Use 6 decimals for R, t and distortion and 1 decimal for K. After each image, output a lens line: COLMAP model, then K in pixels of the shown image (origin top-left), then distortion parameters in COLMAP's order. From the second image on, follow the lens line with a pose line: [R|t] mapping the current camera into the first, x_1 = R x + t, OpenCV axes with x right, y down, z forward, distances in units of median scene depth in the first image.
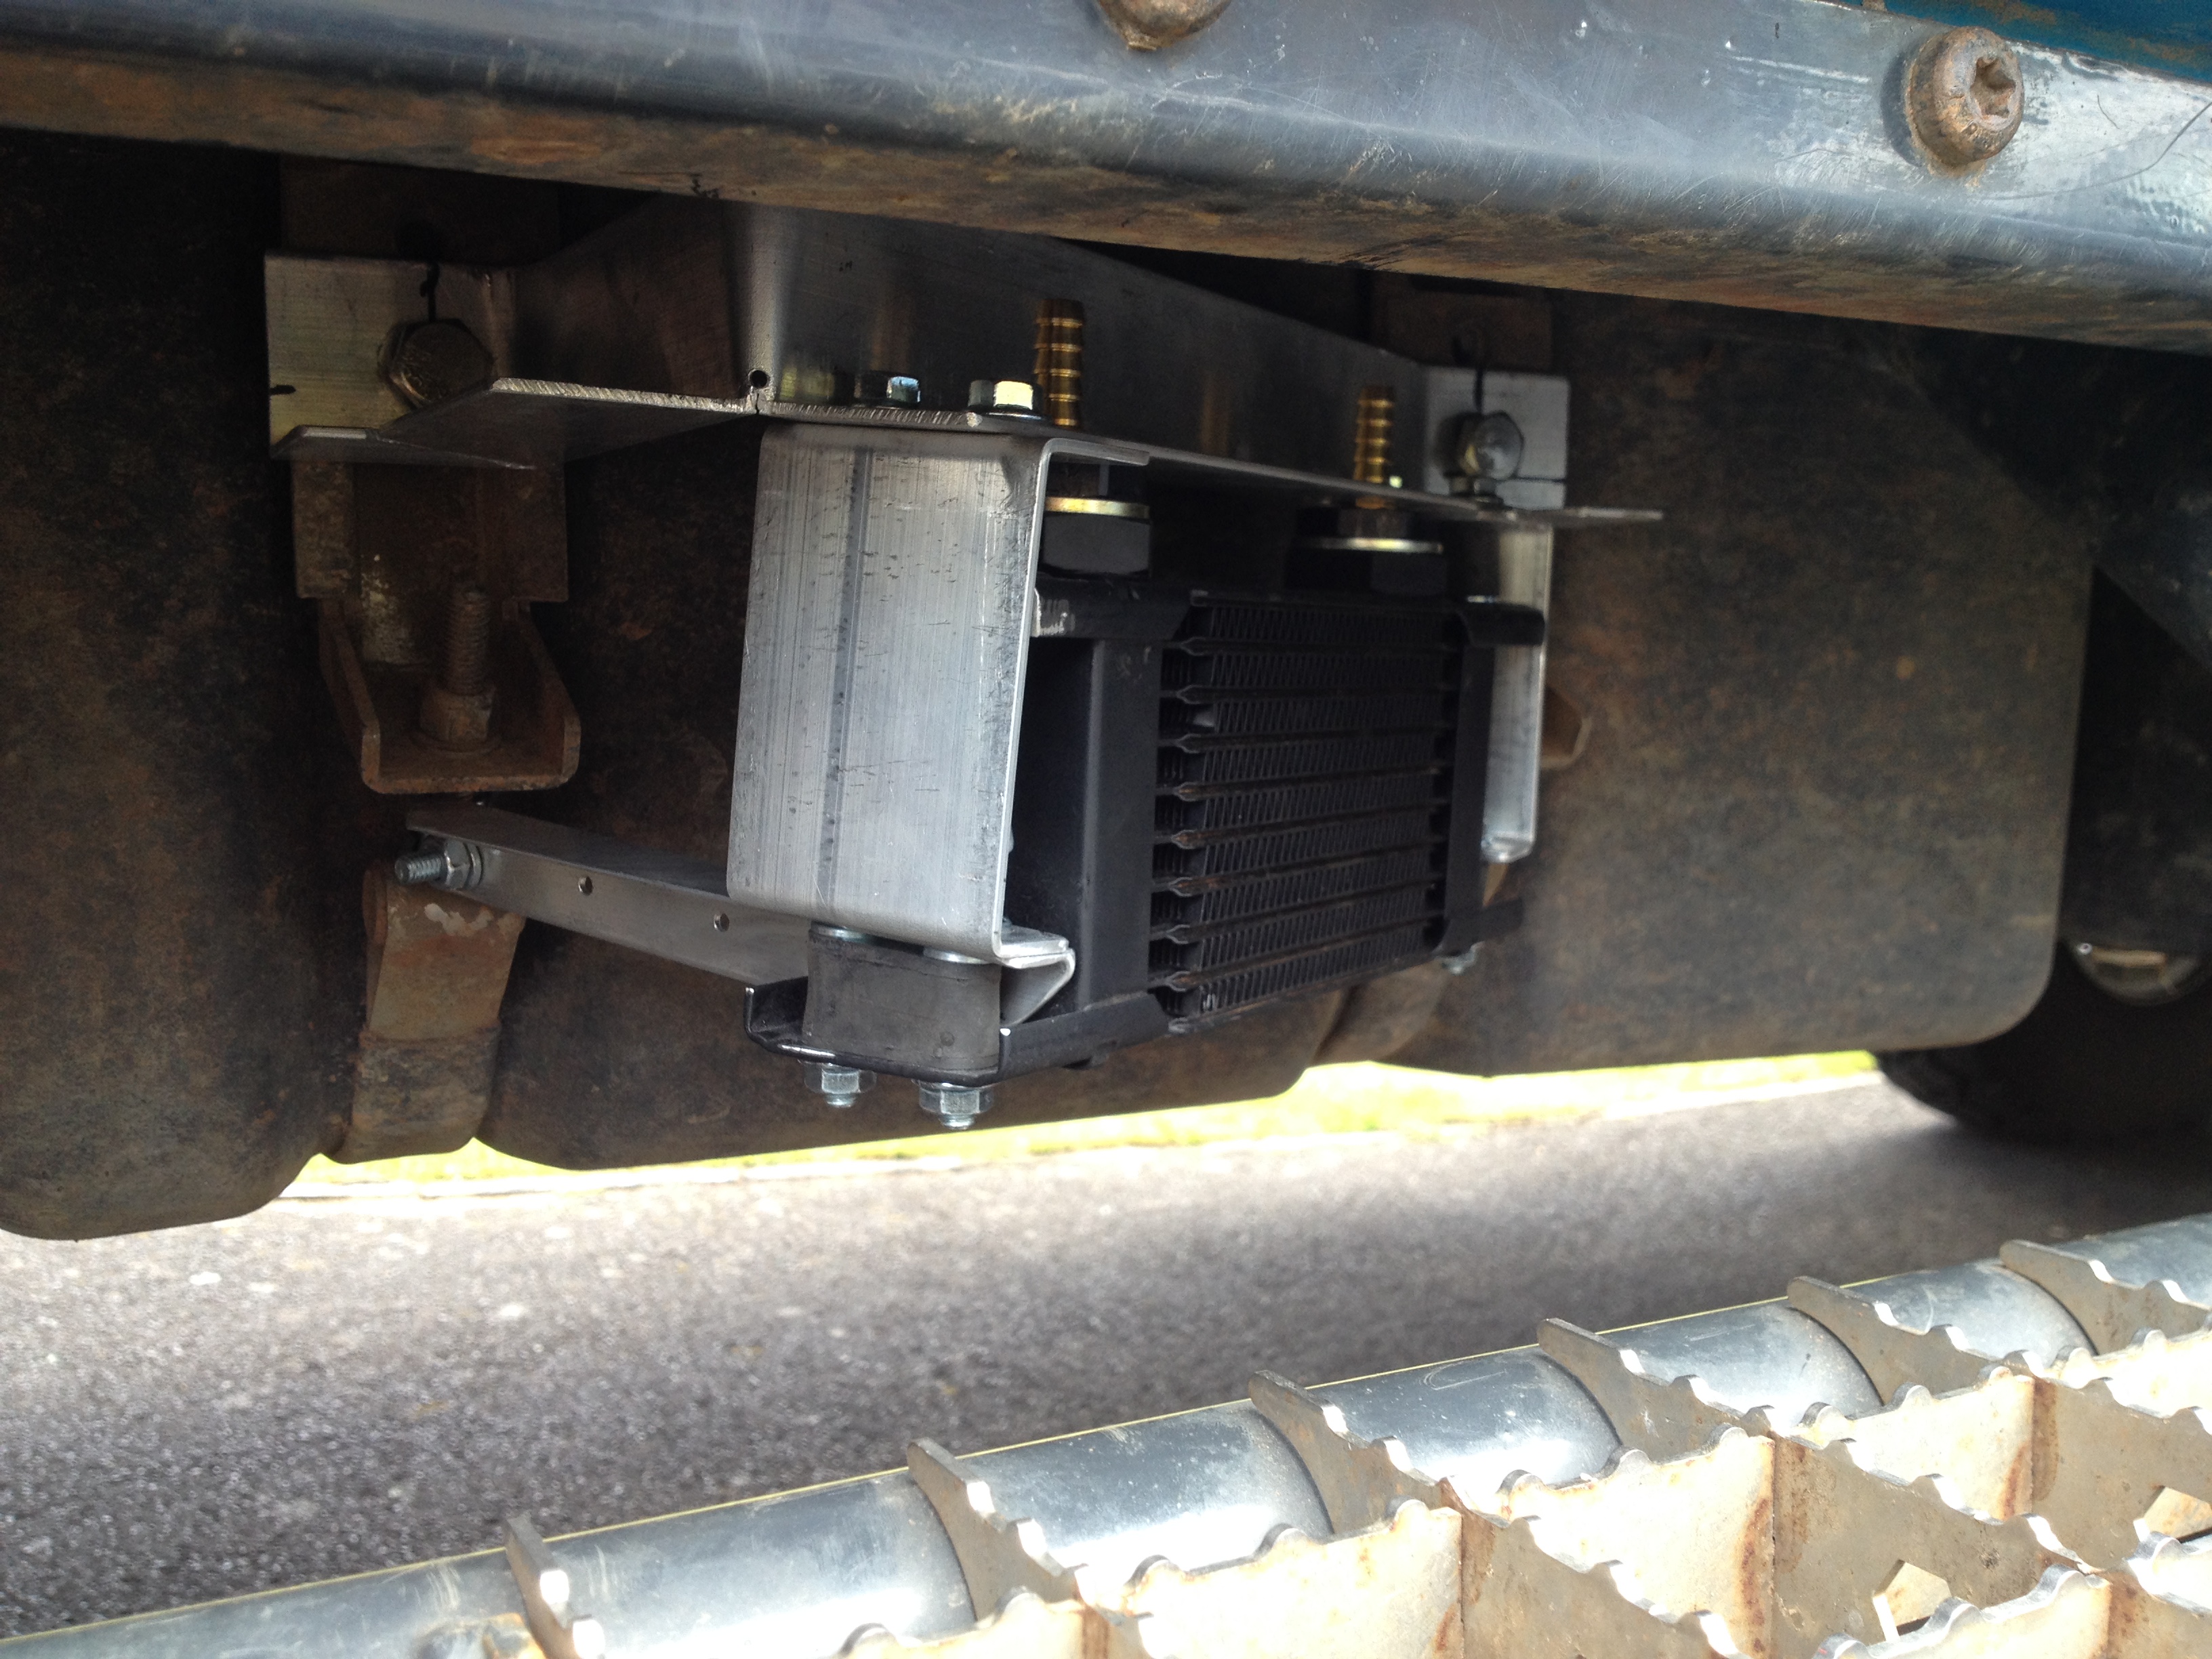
lens RADIAL K [[2230.6, 0, 1118.0], [0, 2230.6, 858.7], [0, 0, 1]] dist [0.190029, -0.500212]
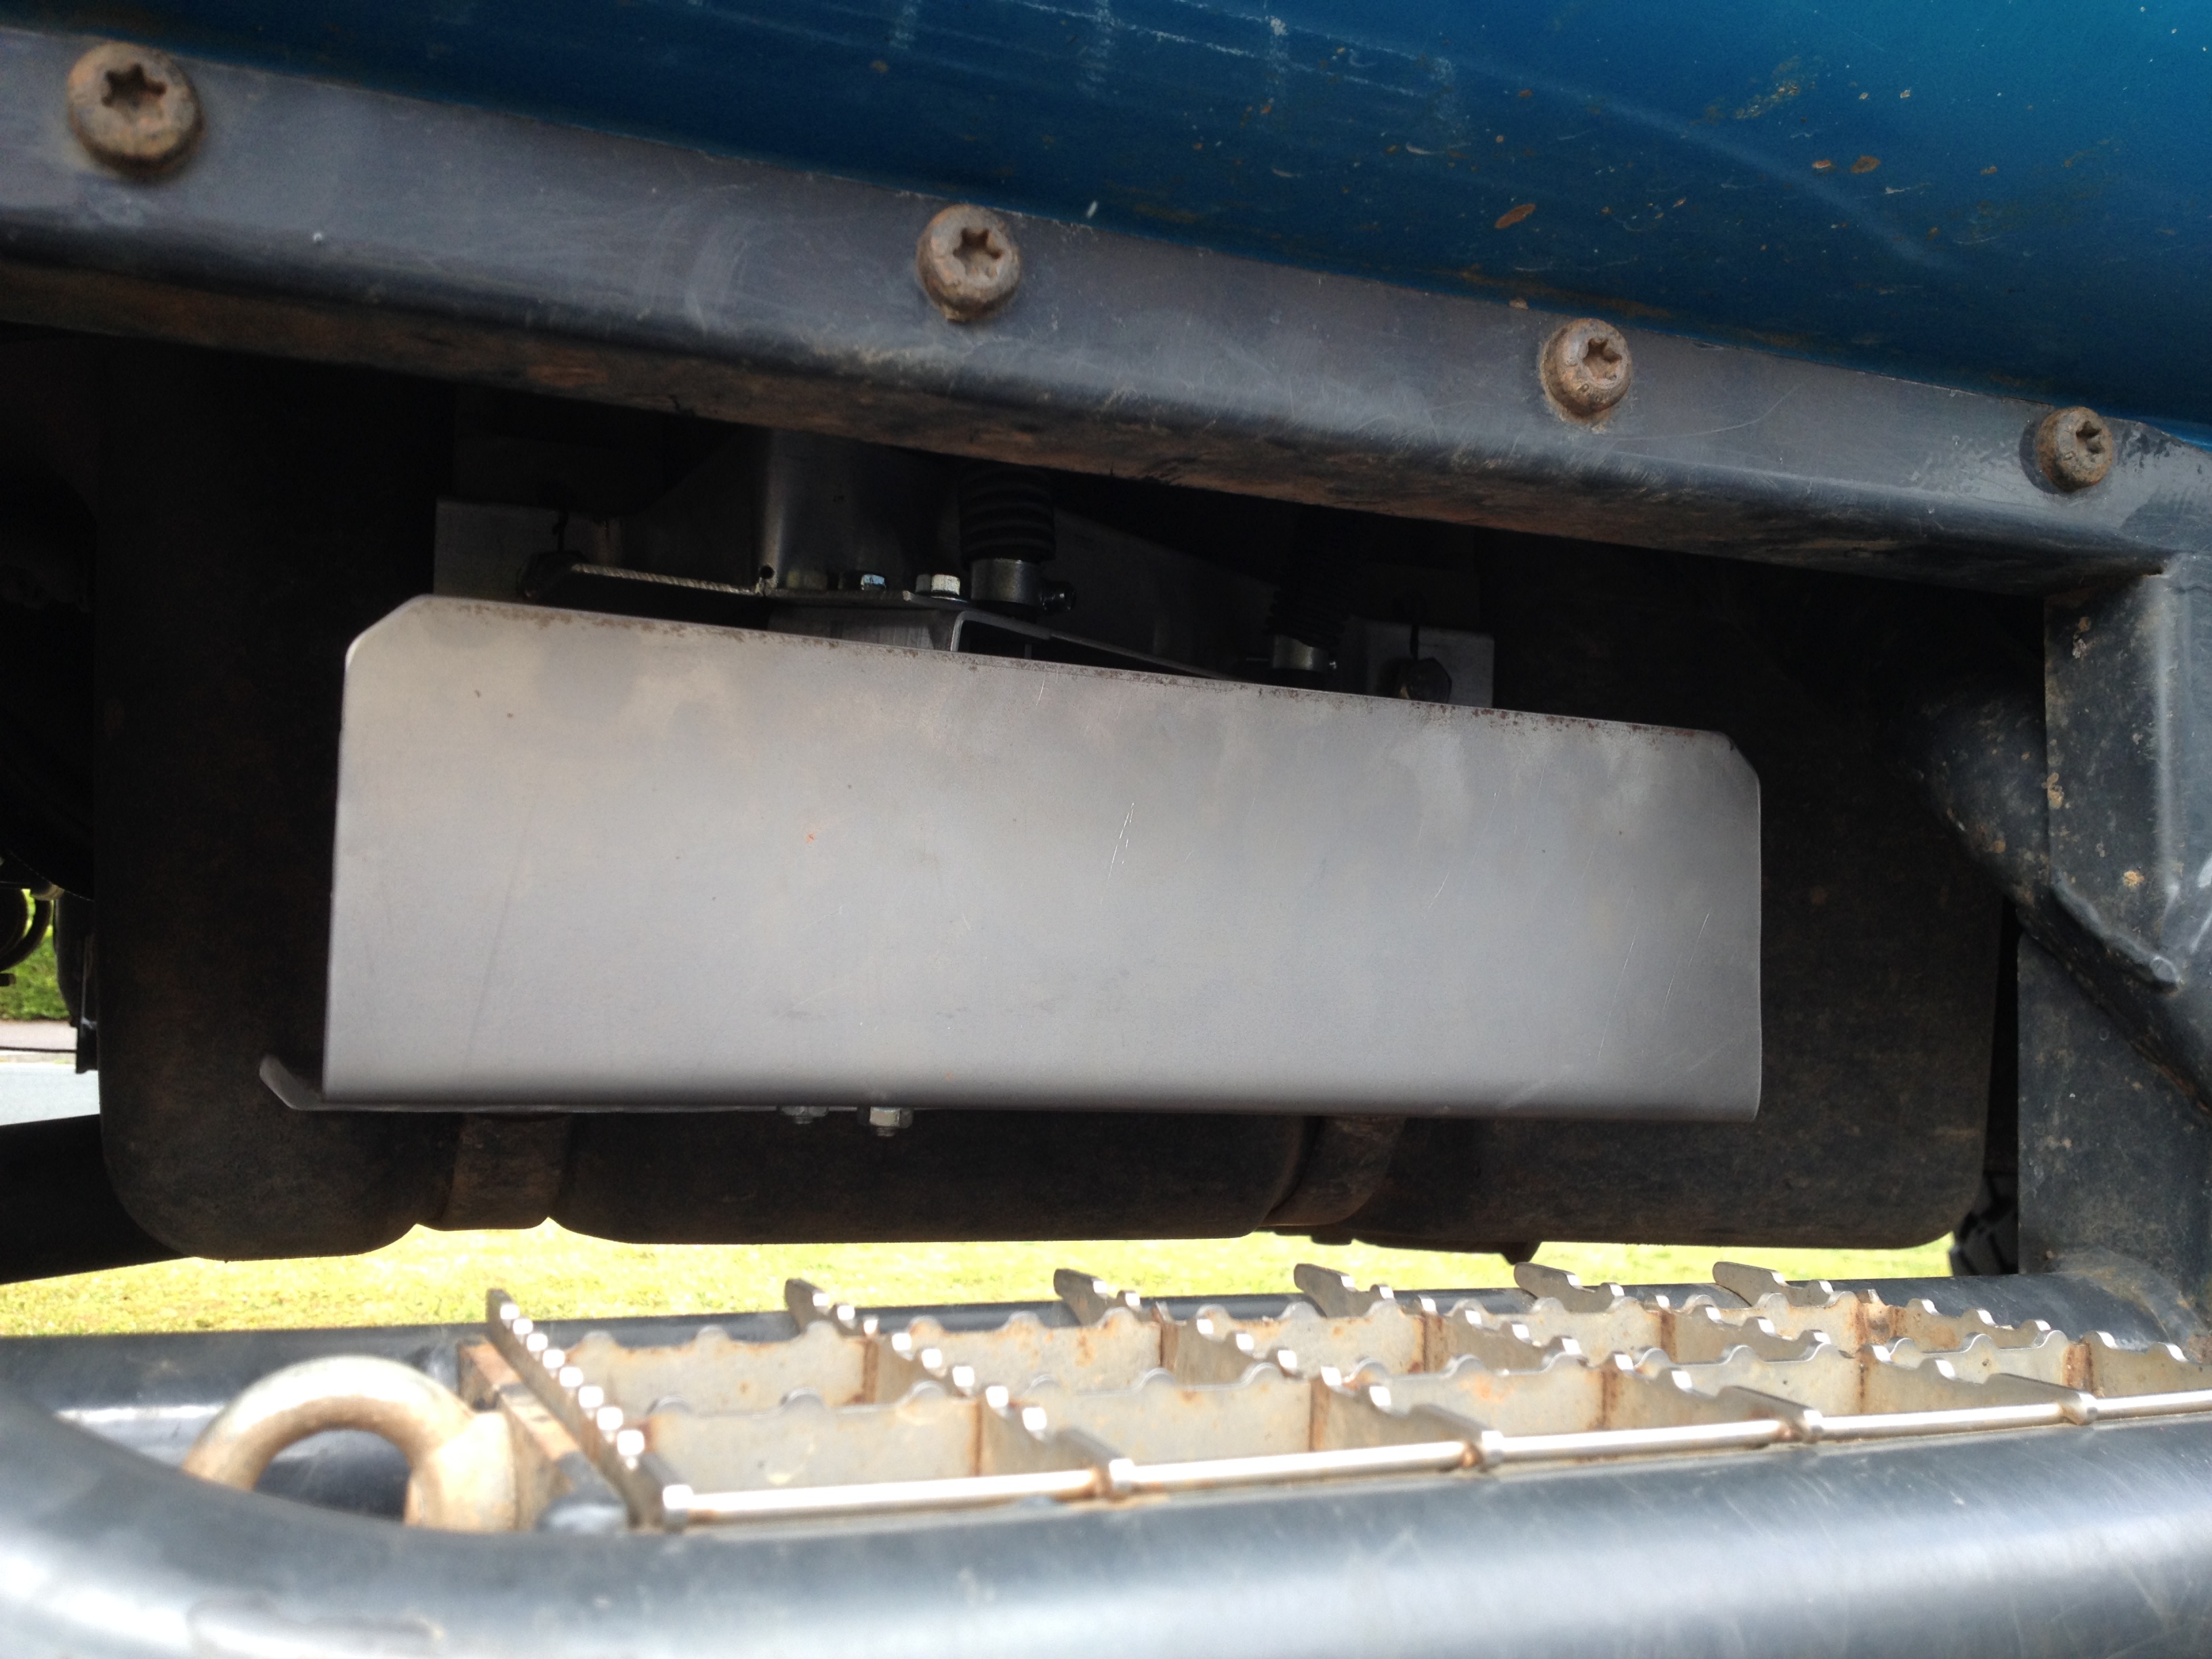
lens RADIAL K [[2204.1, 0, 1097.6], [0, 2204.1, 836.3], [0, 0, 1]] dist [0.280914, -0.781737]
pose [[0.995657, 0.023141, -0.090171, 0.203481], [-0.037283, 0.986661, -0.158464, 0.187036], [0.085301, 0.161137, 0.983239, -0.358518]]
